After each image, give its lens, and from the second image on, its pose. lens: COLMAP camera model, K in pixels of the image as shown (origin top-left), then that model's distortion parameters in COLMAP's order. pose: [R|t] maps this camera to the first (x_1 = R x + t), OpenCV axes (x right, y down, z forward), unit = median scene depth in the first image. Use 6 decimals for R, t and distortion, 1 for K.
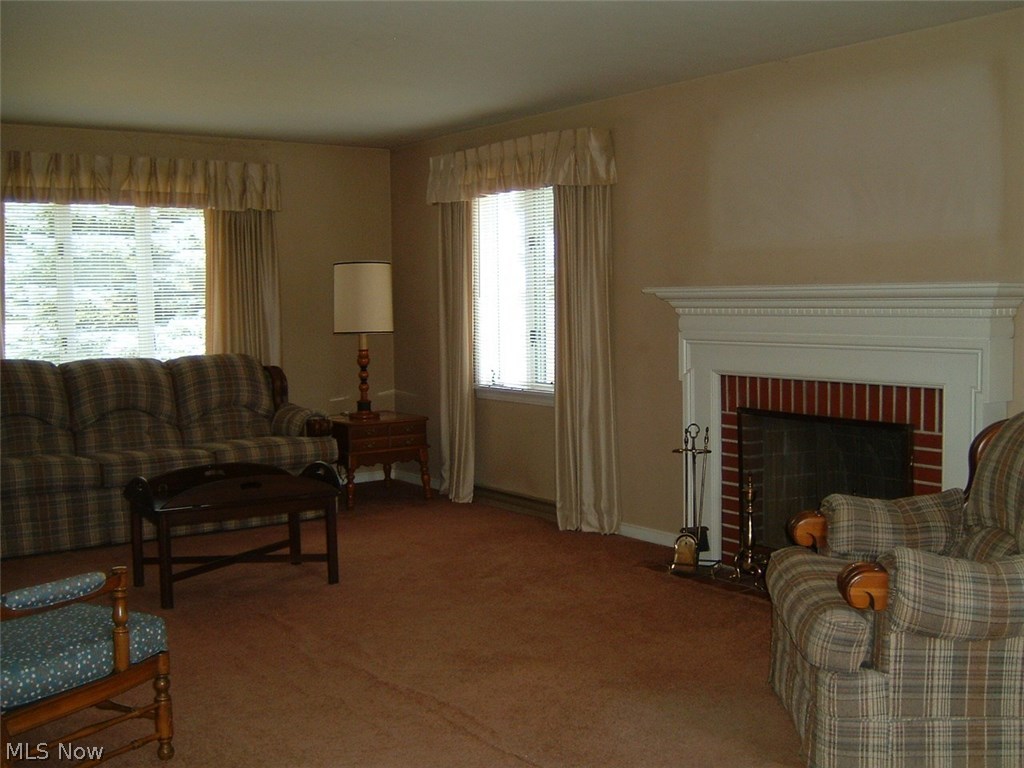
lens RADIAL K [[1160.2, 0, 512.0], [0, 1160.2, 384.0], [0, 0, 1]] dist [-0.016369, -0.008736]
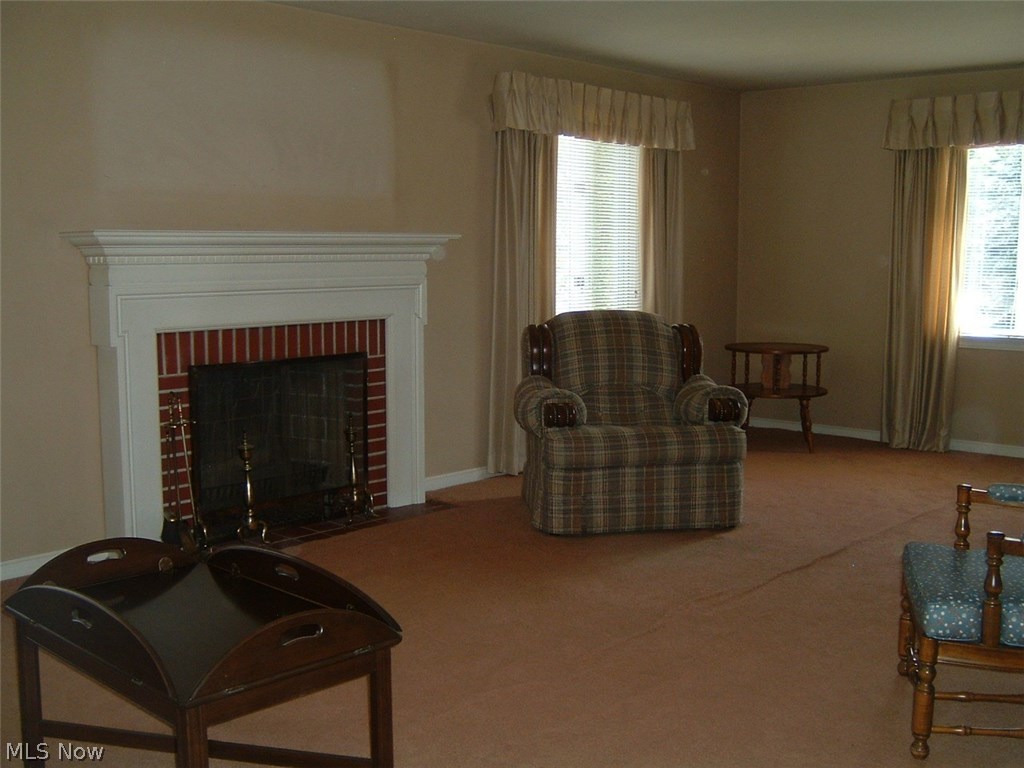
lens RADIAL K [[1075.3, 0, 512.0], [0, 1075.3, 384.0], [0, 0, 1]] dist [-0.016102, -0.008024]
pose [[-0.181433, -0.119724, 0.976088, -0.688786], [0.071473, 0.988331, 0.134511, -0.062886], [-0.980802, 0.094169, -0.170759, 0.932019]]
